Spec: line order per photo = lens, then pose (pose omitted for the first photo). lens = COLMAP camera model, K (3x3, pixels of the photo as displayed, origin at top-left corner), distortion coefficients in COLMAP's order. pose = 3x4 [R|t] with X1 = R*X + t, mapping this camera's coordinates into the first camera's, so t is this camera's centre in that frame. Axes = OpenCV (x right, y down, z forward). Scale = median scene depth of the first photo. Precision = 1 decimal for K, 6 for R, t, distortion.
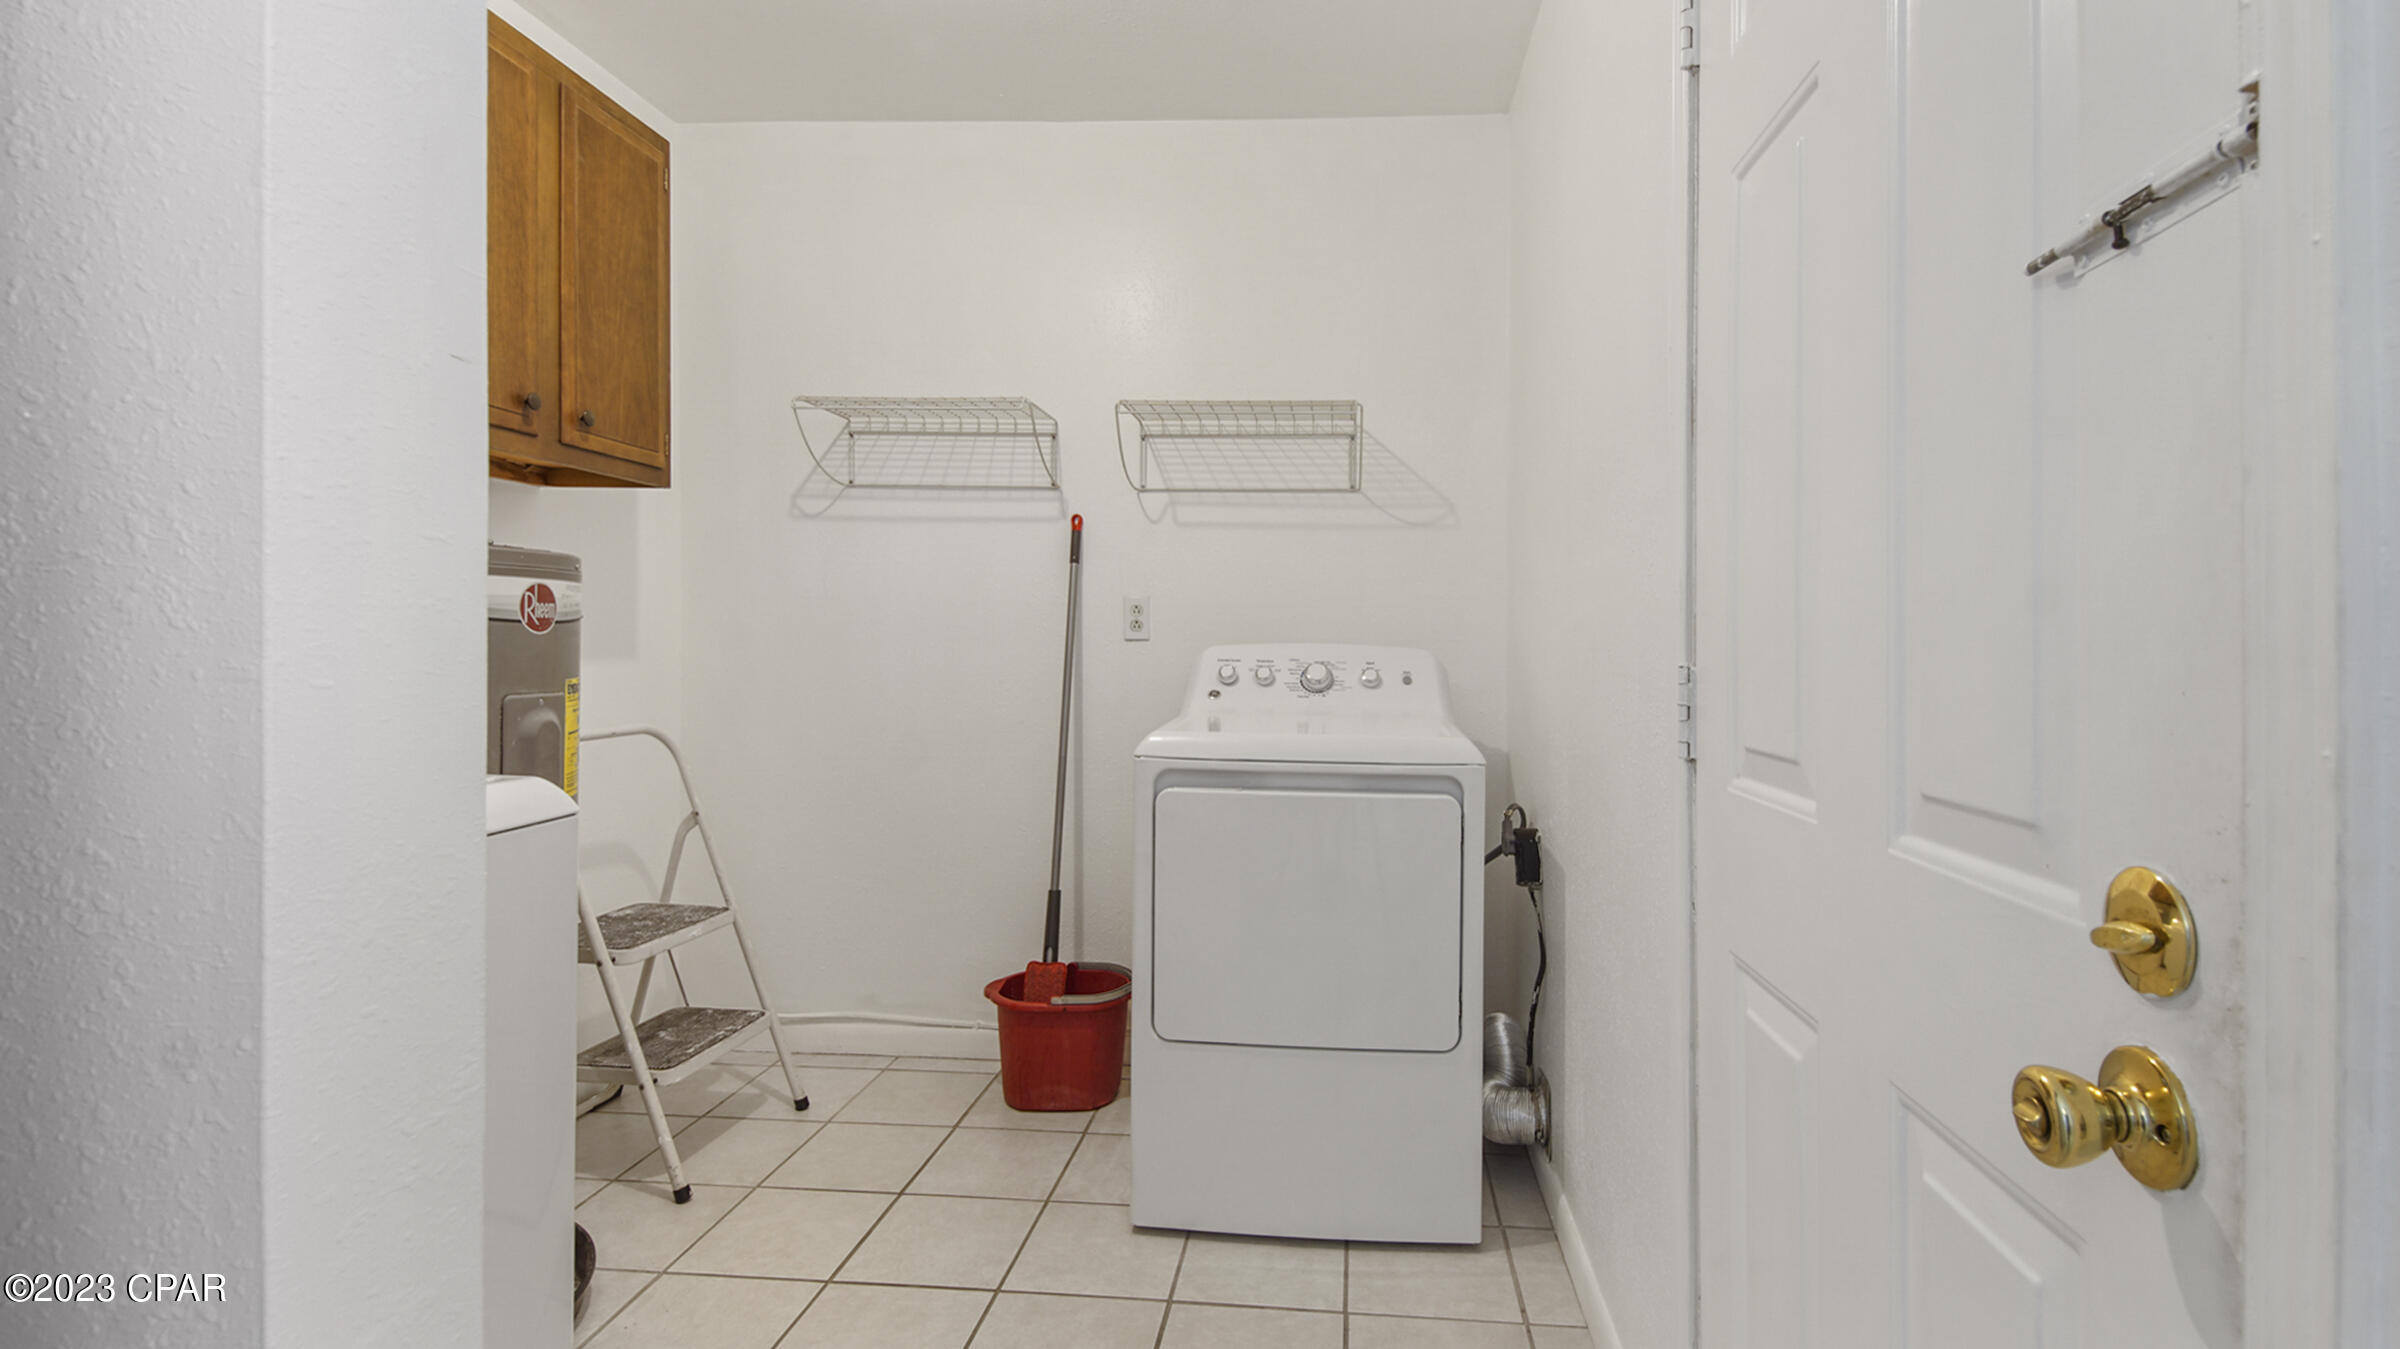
lens RADIAL K [[1676.1, 0, 1200.0], [0, 1676.1, 674.5], [0, 0, 1]] dist [0.067168, 0.000162]
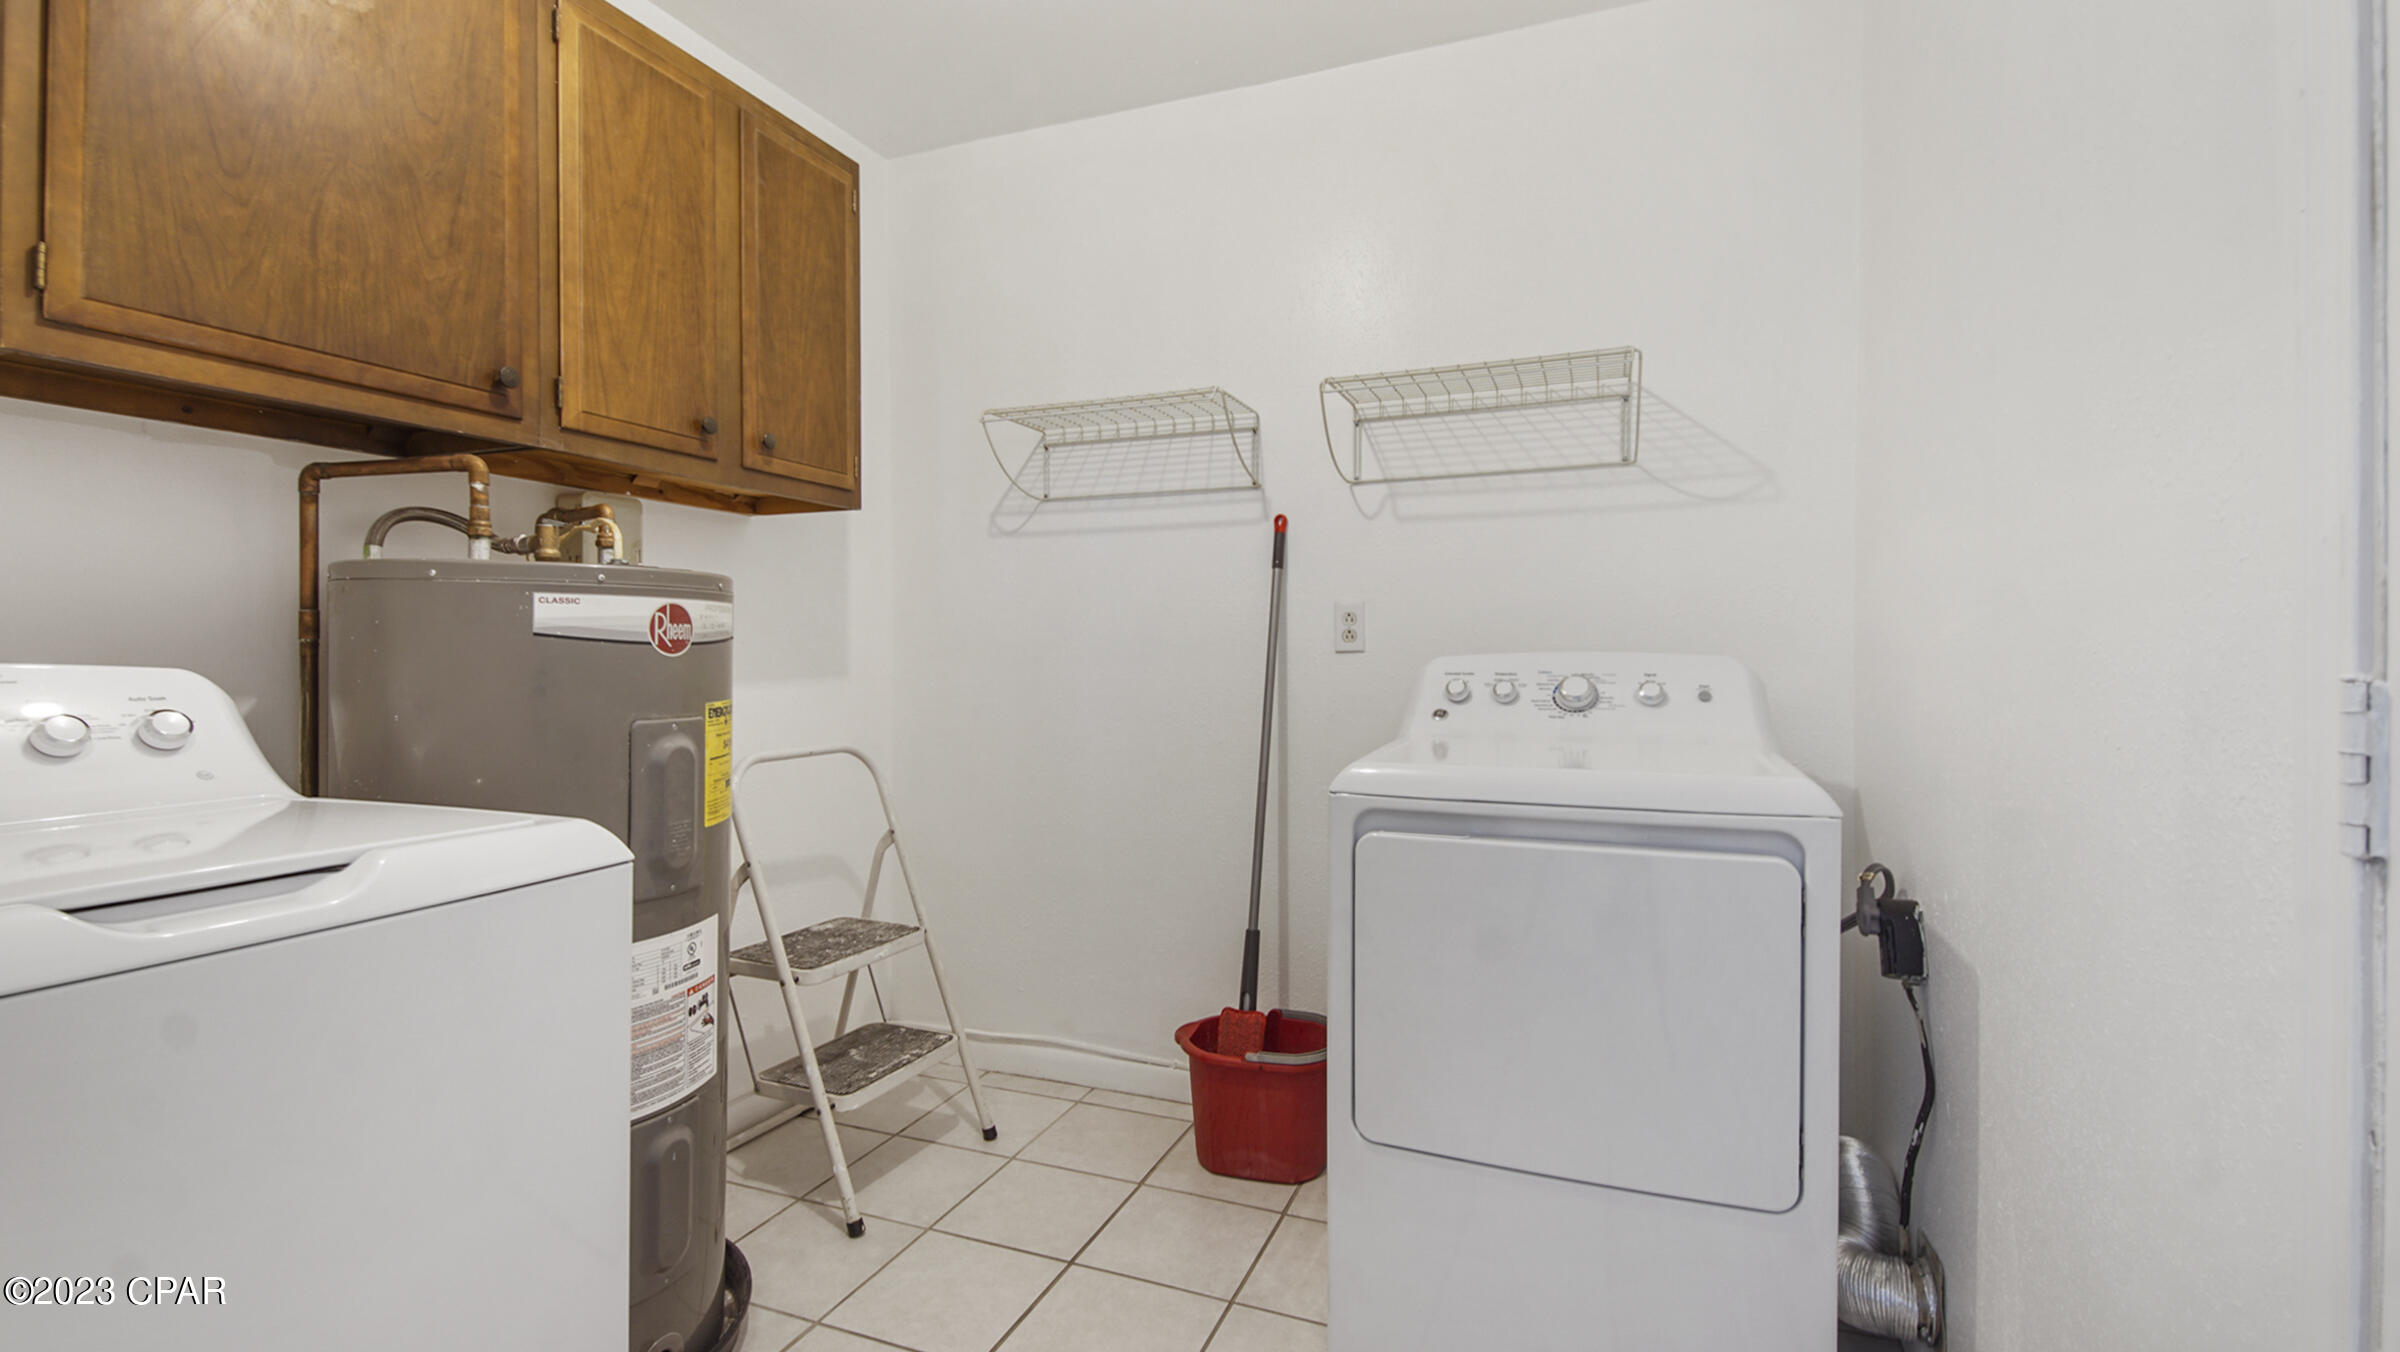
lens RADIAL K [[1253.8, 0, 970.7], [0, 1253.8, 703.9], [0, 0, 1]] dist [0.036737, -0.016517]
pose [[0.928487, -0.002853, -0.371353, 0.025387], [0.008917, 0.999853, 0.014613, -0.004821], [0.371257, -0.016879, 0.928377, 0.331338]]
